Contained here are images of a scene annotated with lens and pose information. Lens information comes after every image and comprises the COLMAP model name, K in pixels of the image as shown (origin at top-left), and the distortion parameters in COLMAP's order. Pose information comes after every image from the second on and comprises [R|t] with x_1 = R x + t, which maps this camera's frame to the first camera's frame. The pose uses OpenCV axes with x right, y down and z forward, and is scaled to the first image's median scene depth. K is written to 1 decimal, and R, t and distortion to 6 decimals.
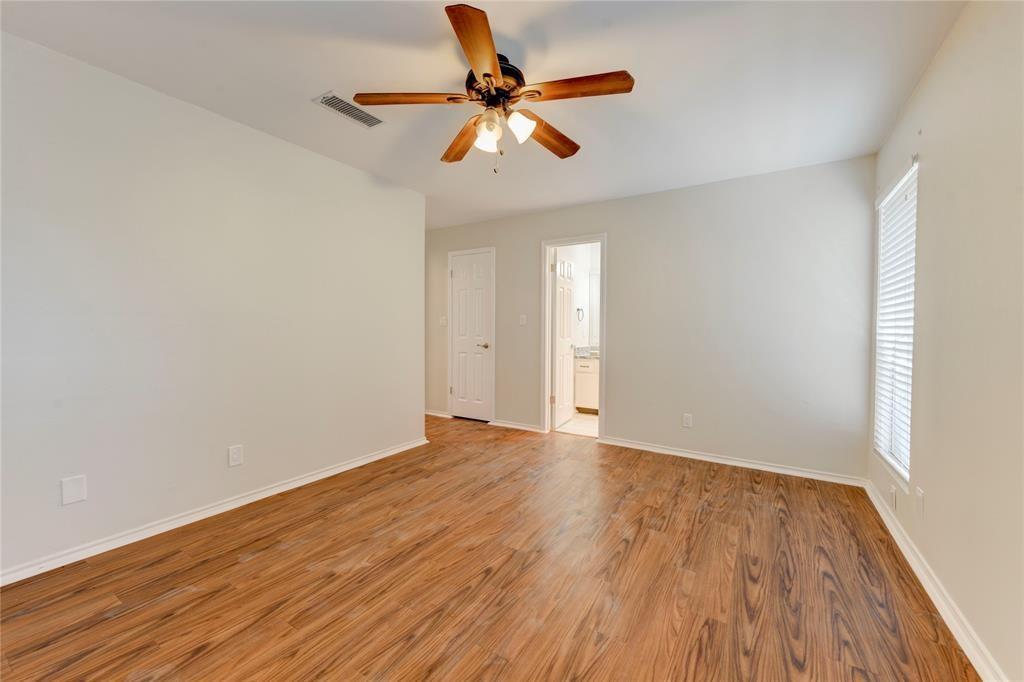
lens RADIAL K [[402.1, 0, 516.8], [0, 402.1, 335.2], [0, 0, 1]] dist [0.009569, -0.002814]
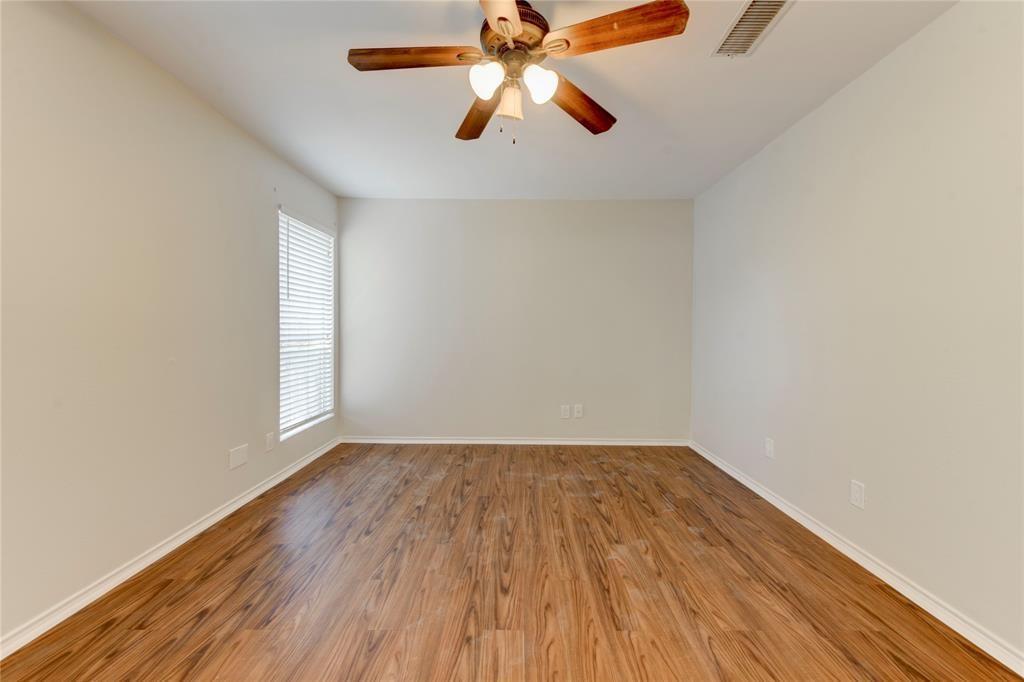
lens RADIAL K [[402.1, 0, 516.4], [0, 402.1, 337.3], [0, 0, 1]] dist [0.009569, -0.002814]
pose [[-0.853485, 0.000096, -0.521117, 0.371809], [-0.020803, 0.999197, 0.034255, -0.029277], [0.520702, 0.040077, -0.852798, 1.700926]]
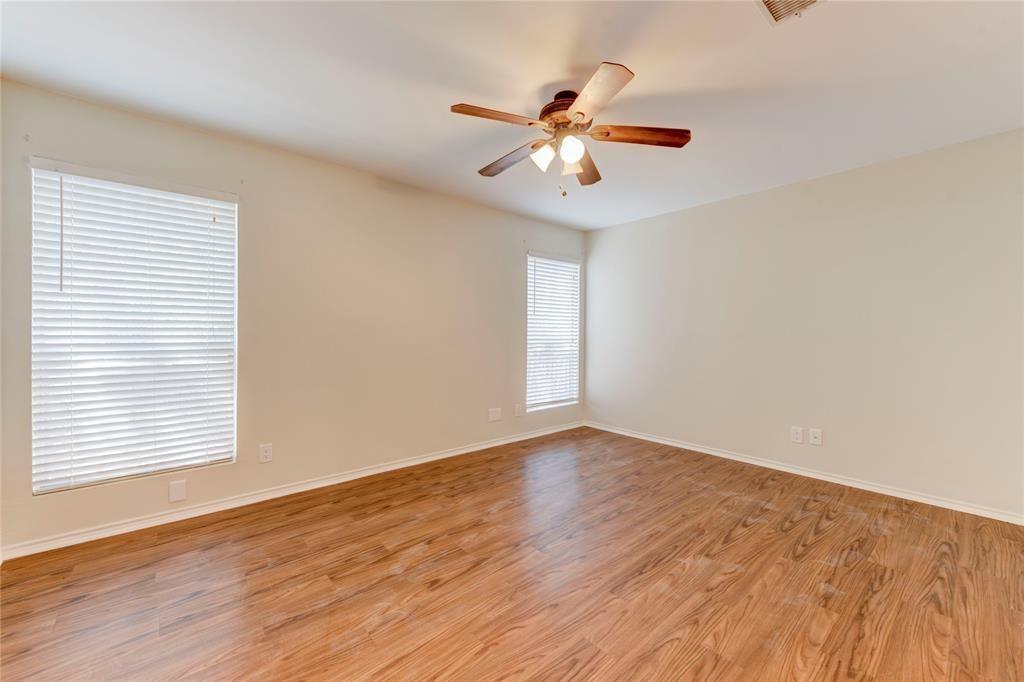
lens RADIAL K [[402.1, 0, 516.2], [0, 402.1, 336.7], [0, 0, 1]] dist [0.009569, -0.002814]
pose [[-0.955491, -0.014045, 0.294686, -0.253437], [-0.006181, 0.999600, 0.027602, -0.041984], [-0.294956, 0.024552, -0.955195, 2.076786]]
